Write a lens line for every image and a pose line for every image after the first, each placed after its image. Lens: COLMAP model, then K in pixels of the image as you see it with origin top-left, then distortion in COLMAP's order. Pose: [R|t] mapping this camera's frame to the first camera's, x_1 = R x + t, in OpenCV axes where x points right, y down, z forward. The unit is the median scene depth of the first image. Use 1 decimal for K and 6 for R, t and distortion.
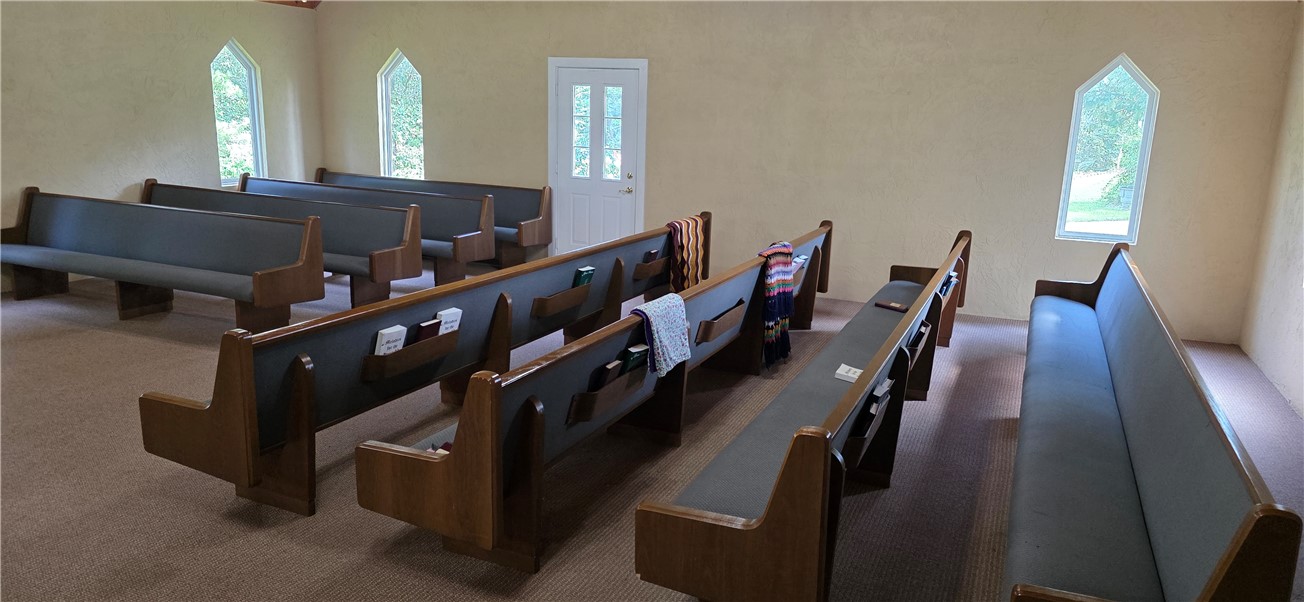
lens RADIAL K [[874.5, 0, 667.6], [0, 874.5, 303.3], [0, 0, 1]] dist [0.071409, -0.062526]
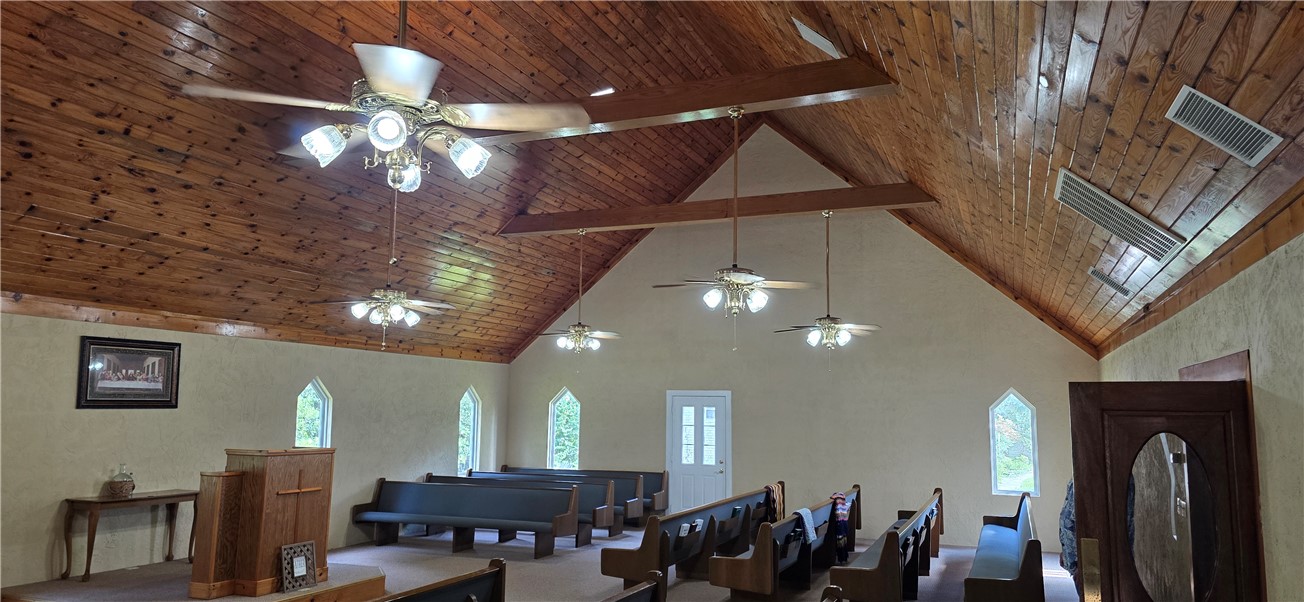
lens RADIAL K [[874.5, 0, 651.8], [0, 874.5, 304.1], [0, 0, 1]] dist [0.071409, -0.062526]
pose [[0.999581, -0.018627, 0.022168, -0.247785], [0.024992, 0.941645, -0.335678, 0.140455], [-0.014622, 0.336091, 0.941716, -0.722427]]
